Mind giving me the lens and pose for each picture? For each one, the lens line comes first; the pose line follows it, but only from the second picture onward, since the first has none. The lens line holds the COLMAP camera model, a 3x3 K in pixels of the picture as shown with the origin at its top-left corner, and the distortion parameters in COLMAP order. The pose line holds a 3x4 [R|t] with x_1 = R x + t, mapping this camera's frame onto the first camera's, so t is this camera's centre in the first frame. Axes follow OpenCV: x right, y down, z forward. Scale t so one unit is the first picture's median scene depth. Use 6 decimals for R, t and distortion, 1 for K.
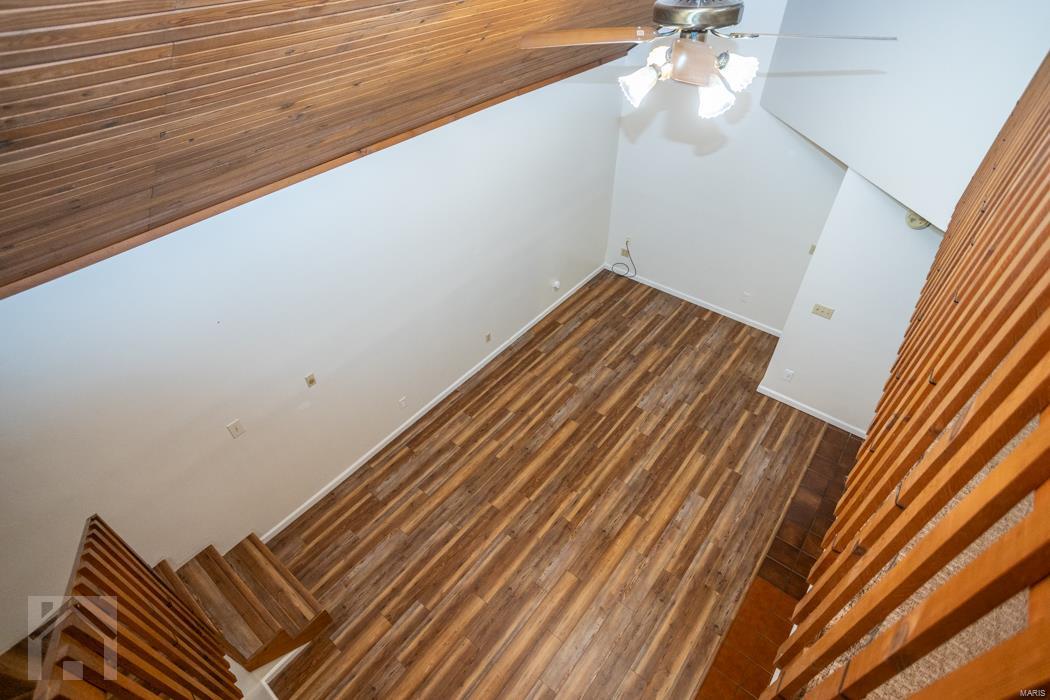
lens RADIAL K [[511.6, 0, 520.4], [0, 511.6, 349.5], [0, 0, 1]] dist [-0.059283, 0.032132]
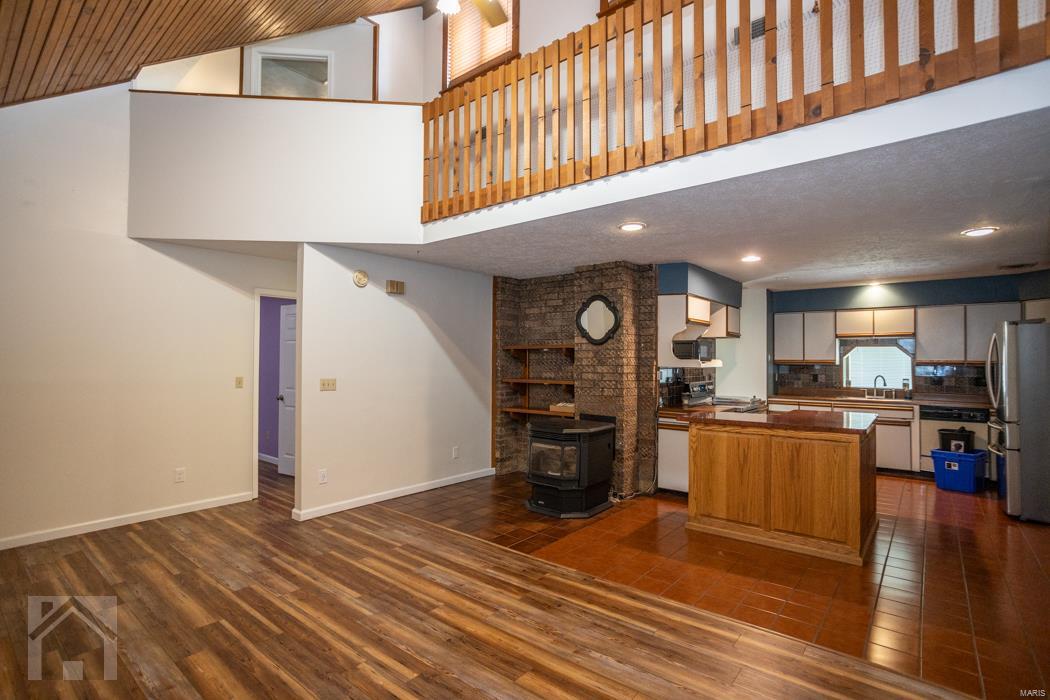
lens RADIAL K [[505.8, 0, 520.5], [0, 505.8, 348.8], [0, 0, 1]] dist [-0.051233, 0.031953]
pose [[0.007497, 0.050389, 0.998702, -0.417165], [0.661423, 0.748794, -0.042745, 0.170546], [-0.749975, 0.660885, -0.027715, 0.684021]]
